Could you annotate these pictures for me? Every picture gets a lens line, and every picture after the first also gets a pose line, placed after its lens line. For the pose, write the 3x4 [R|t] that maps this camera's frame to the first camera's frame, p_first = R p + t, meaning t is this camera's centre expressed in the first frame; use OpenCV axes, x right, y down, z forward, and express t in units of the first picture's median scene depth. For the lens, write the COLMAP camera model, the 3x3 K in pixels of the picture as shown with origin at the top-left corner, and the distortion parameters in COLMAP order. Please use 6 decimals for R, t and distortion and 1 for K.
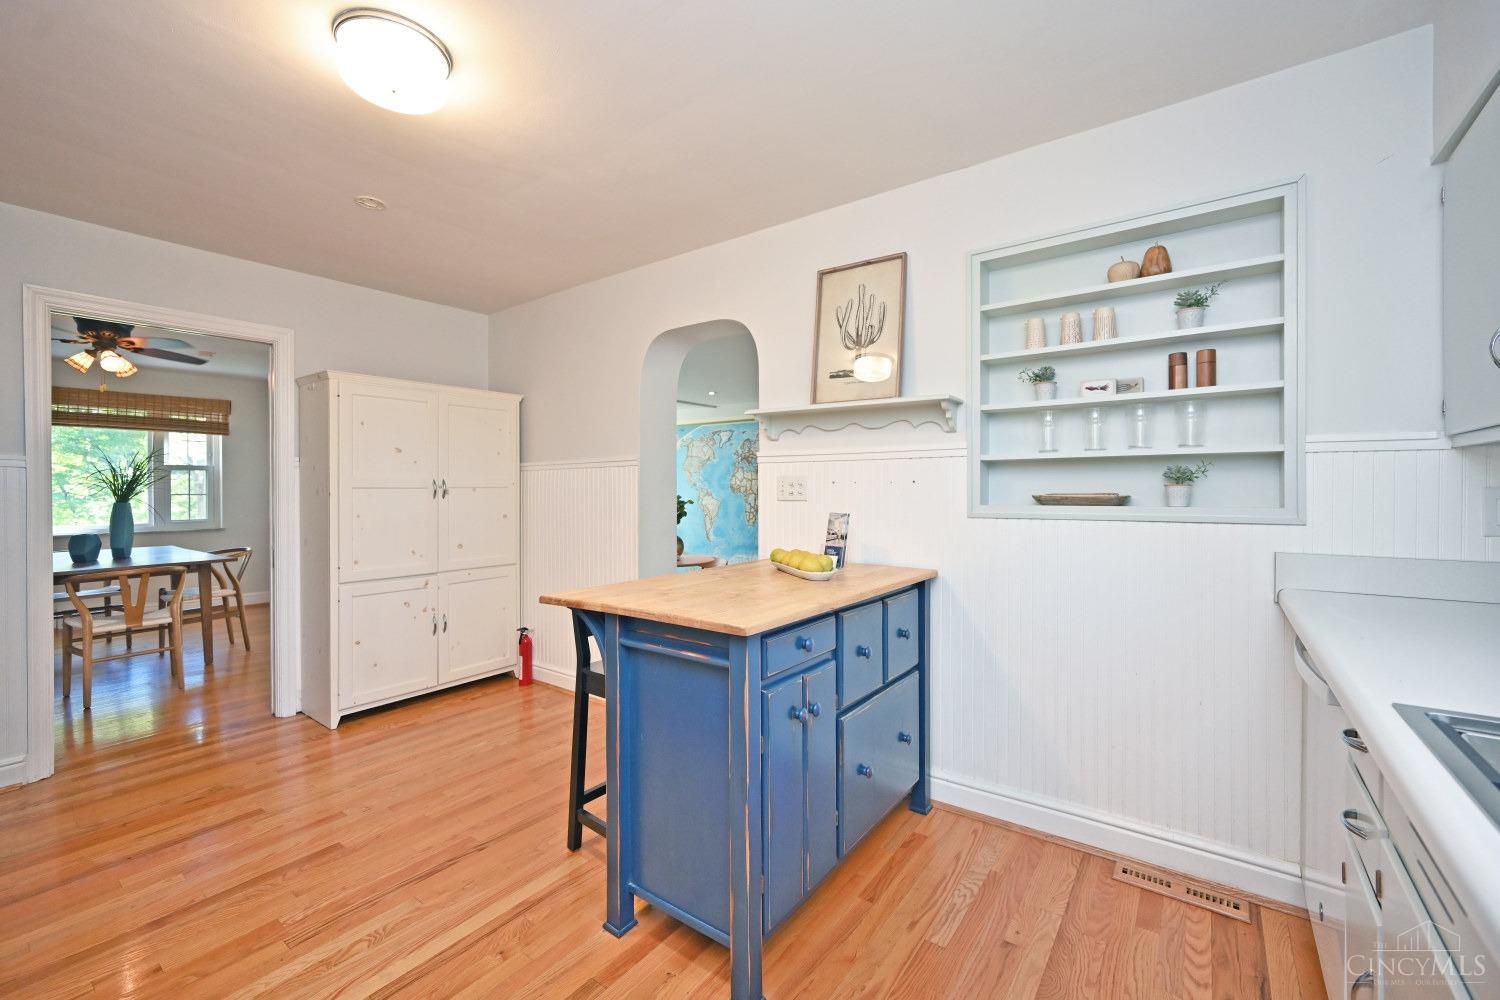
lens RADIAL K [[602.9, 0, 750.7], [0, 602.9, 492.4], [0, 0, 1]] dist [0.001081, -0.000491]
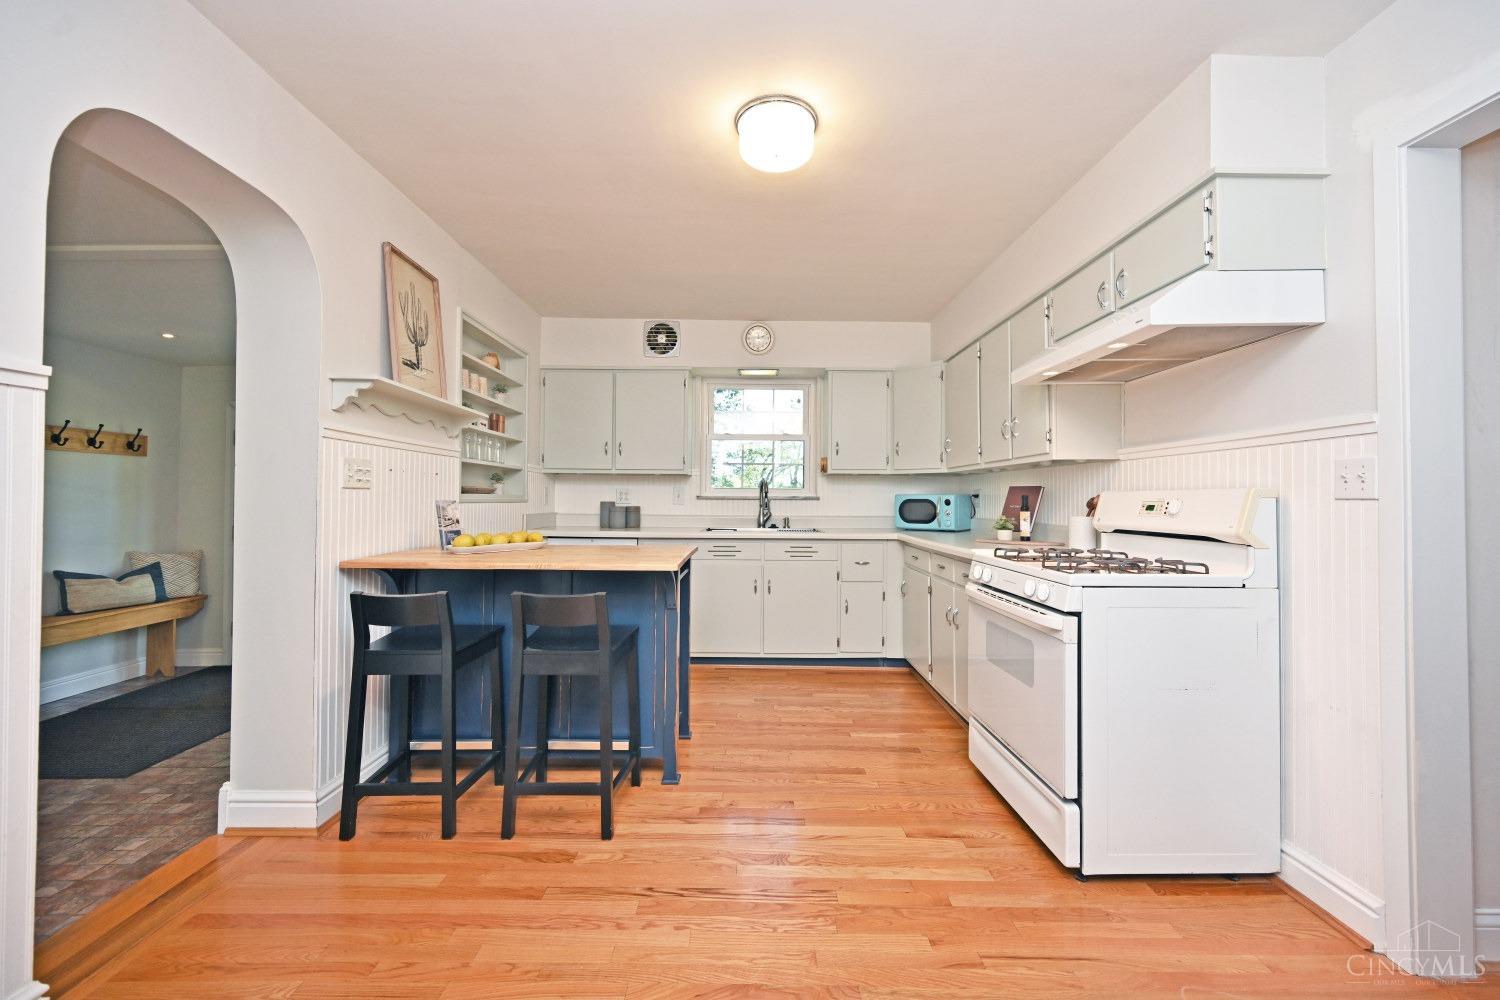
lens RADIAL K [[602.9, 0, 747.8], [0, 602.9, 491.0], [0, 0, 1]] dist [0.001081, -0.000491]
pose [[-0.586135, 0.008835, 0.810165, -1.265126], [0.001142, 0.999949, -0.010079, 0.035060], [-0.810213, -0.004982, -0.586115, 1.435995]]
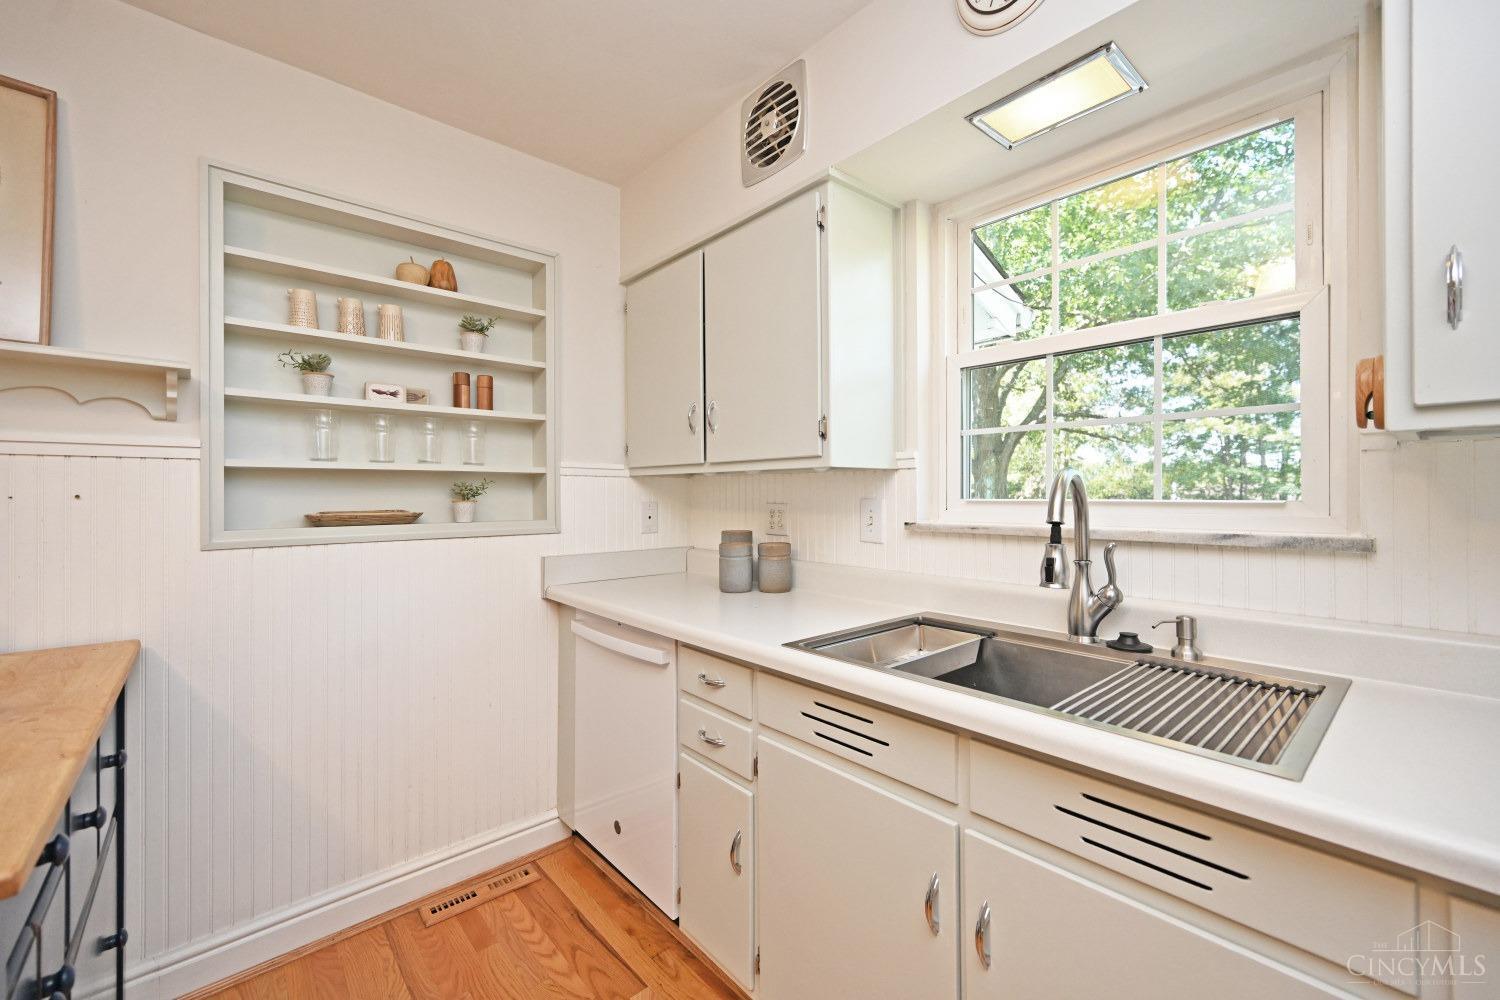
lens RADIAL K [[602.9, 0, 761.3], [0, 602.9, 498.5], [0, 0, 1]] dist [0.001081, -0.000491]
pose [[0.218448, 0.000226, 0.975849, -0.179625], [0.013796, 0.999899, -0.003320, -0.006411], [-0.975751, 0.014188, 0.218423, 0.272014]]
